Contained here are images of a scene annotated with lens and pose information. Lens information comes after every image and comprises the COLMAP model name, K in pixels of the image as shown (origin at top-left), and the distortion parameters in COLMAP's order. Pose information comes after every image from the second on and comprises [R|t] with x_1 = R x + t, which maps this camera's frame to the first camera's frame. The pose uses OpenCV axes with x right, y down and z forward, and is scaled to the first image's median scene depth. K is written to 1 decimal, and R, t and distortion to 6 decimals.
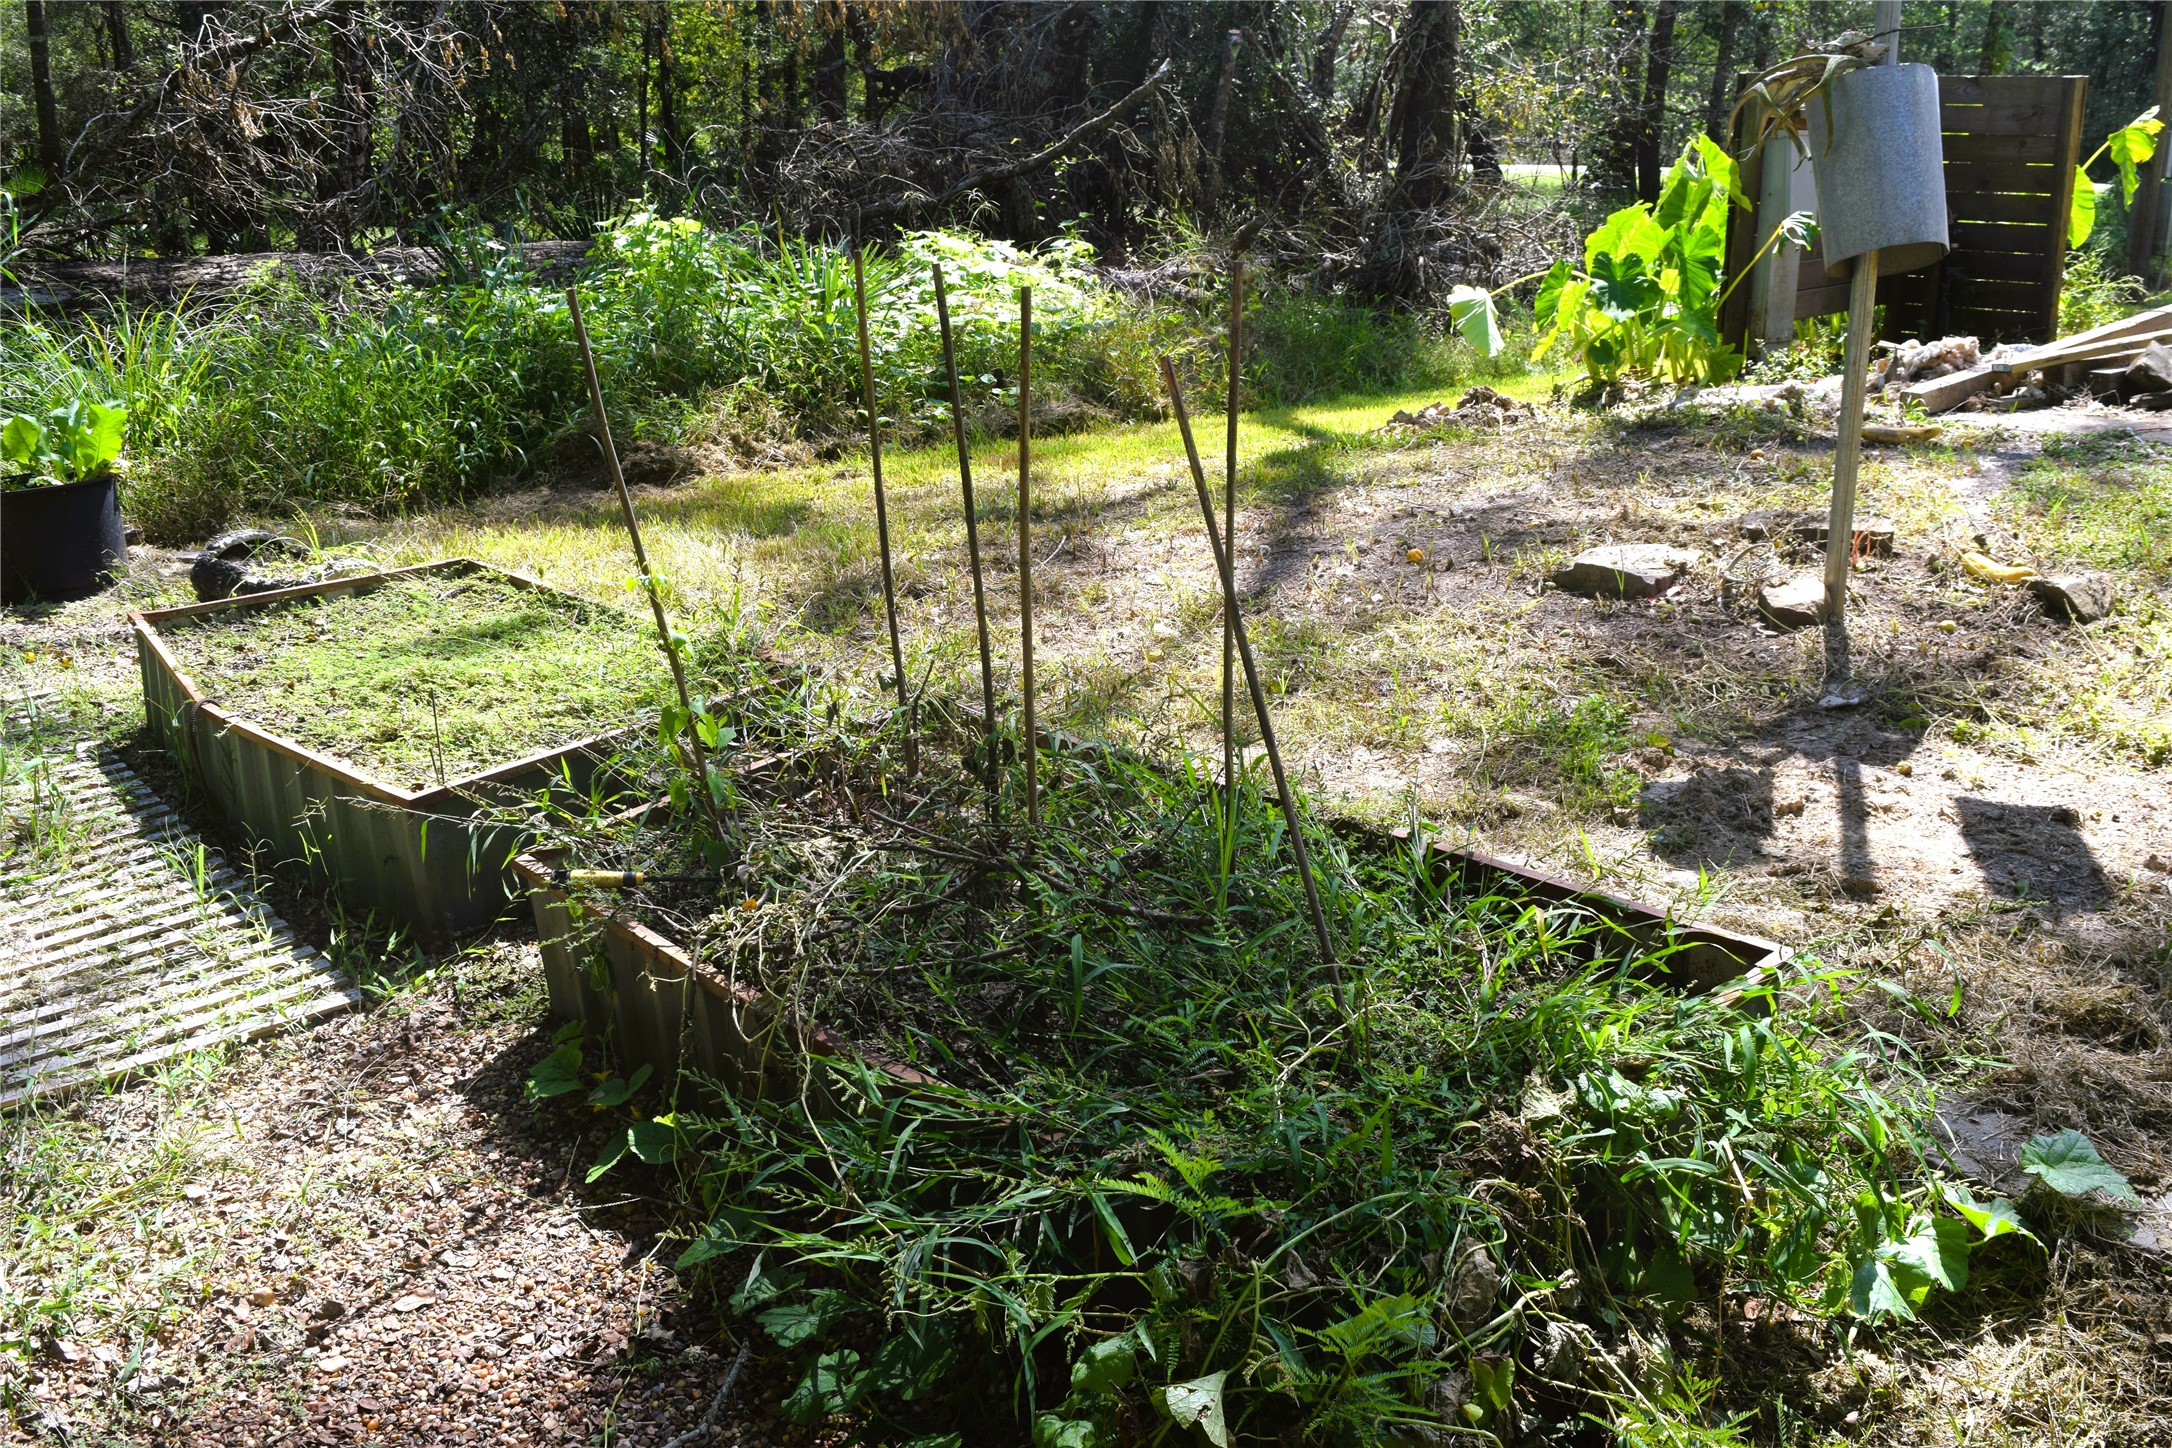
lens RADIAL K [[1933.5, 0, 1083.0], [0, 1933.5, 716.0], [0, 0, 1]] dist [-0.080111, 0.020088]
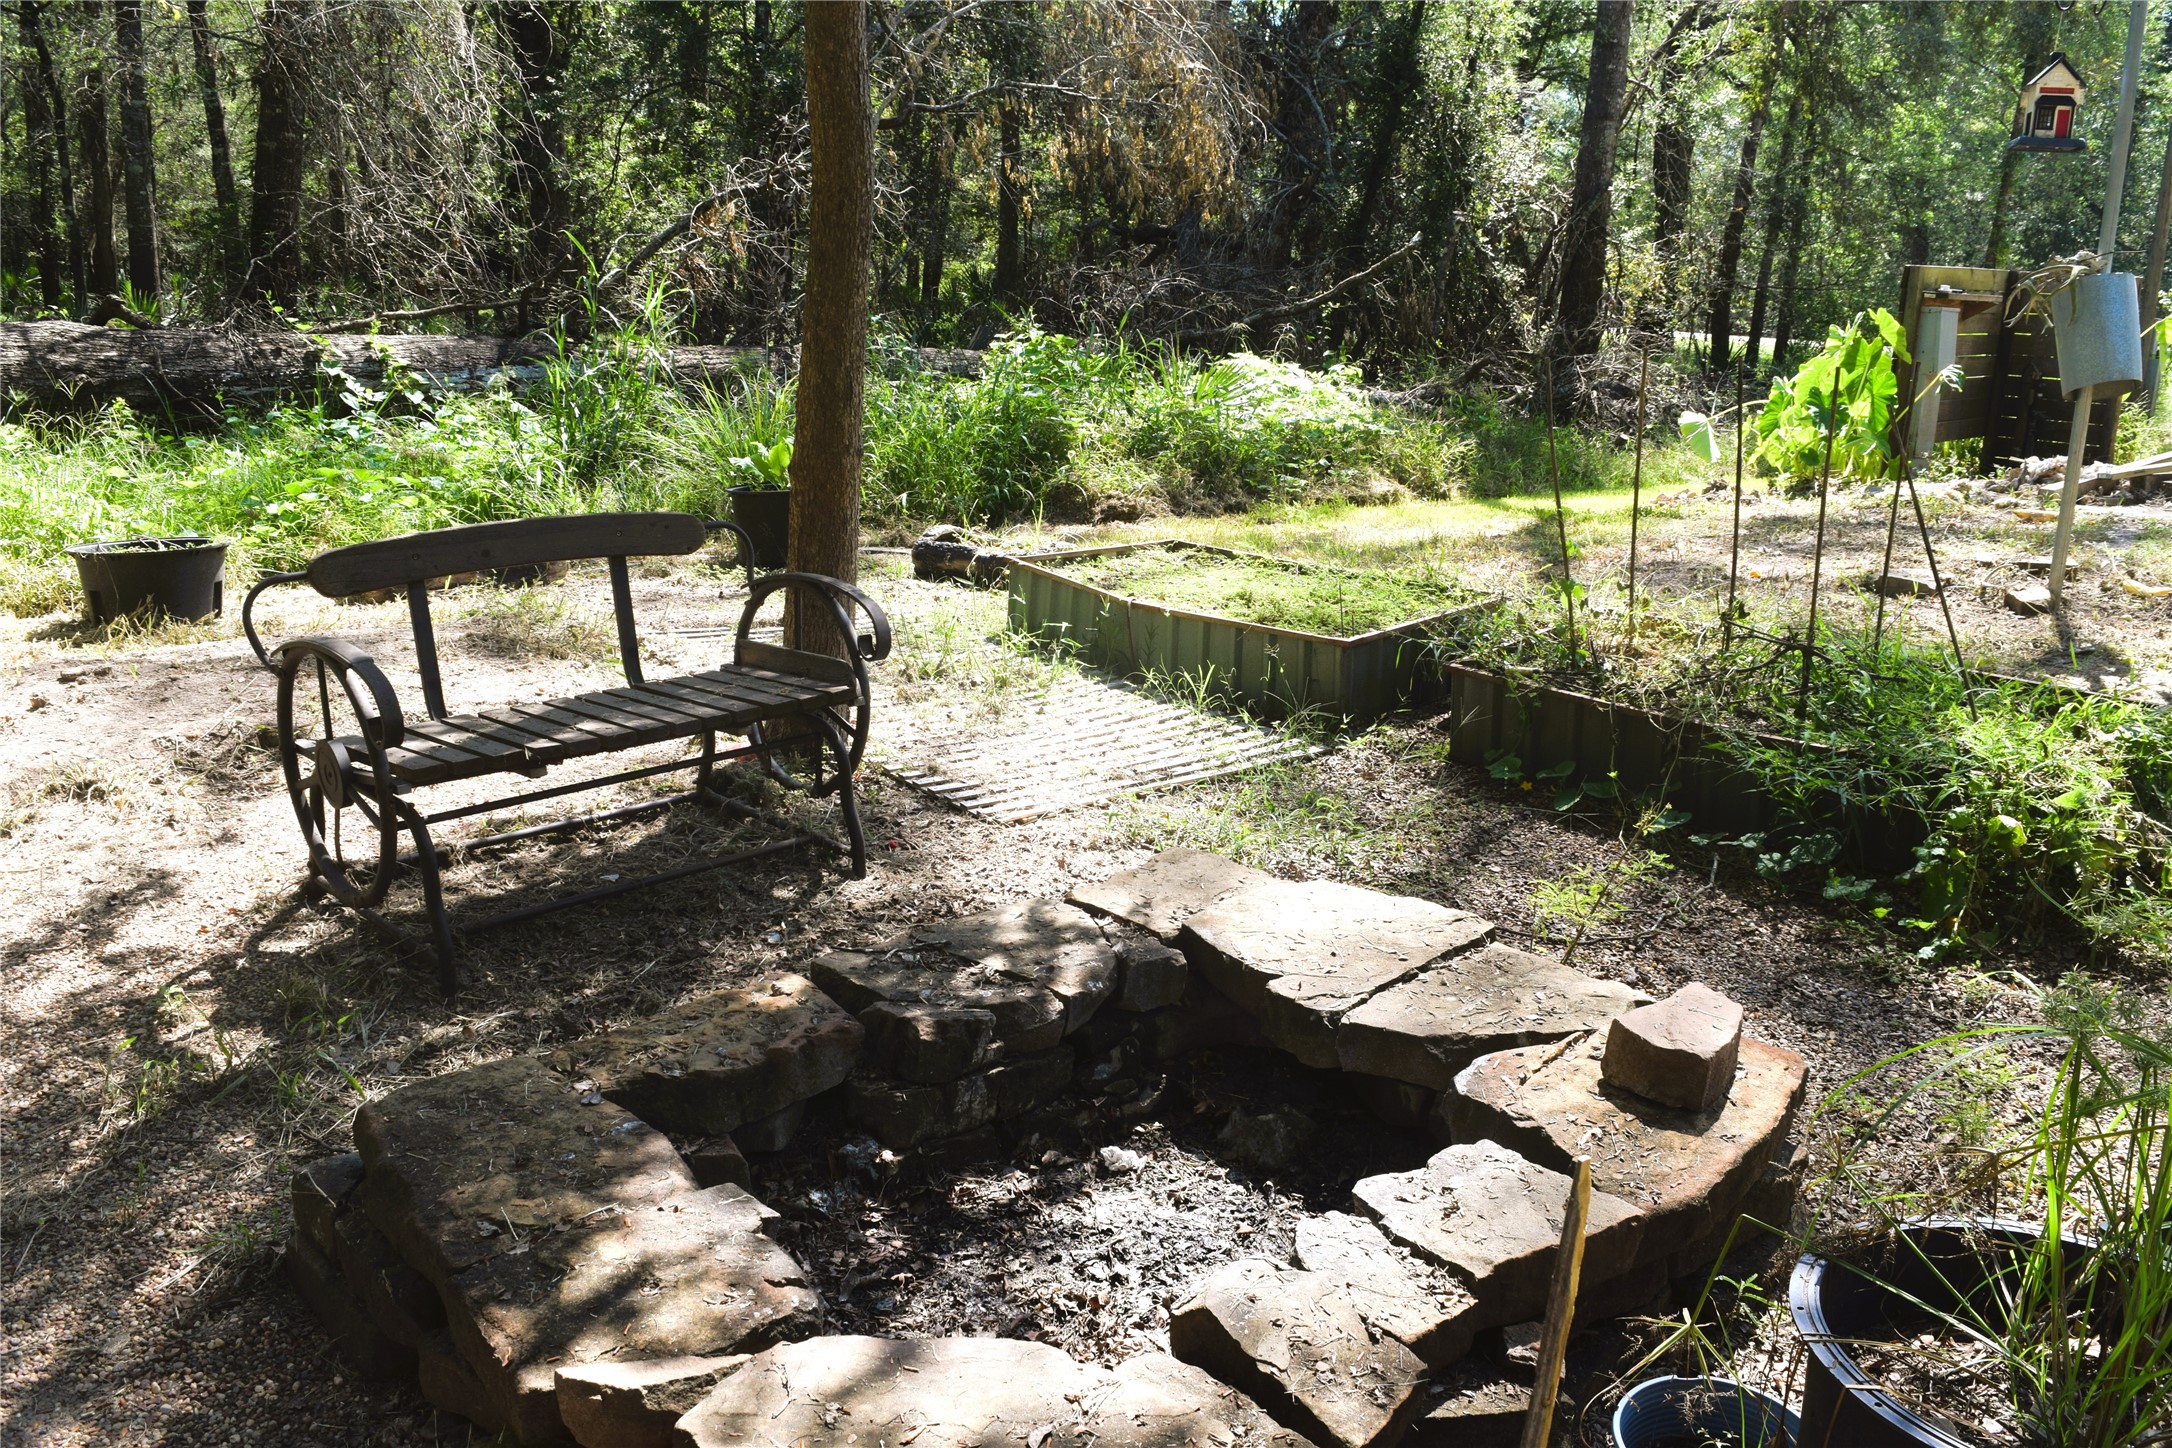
lens RADIAL K [[1734.8, 0, 1087.5], [0, 1734.8, 726.6], [0, 0, 1]] dist [-0.086309, 0.005069]
pose [[0.999041, 0.042396, -0.010904, -0.231338], [-0.042820, 0.998192, -0.042177, 0.081210], [0.009096, 0.042603, 0.999051, -0.242100]]
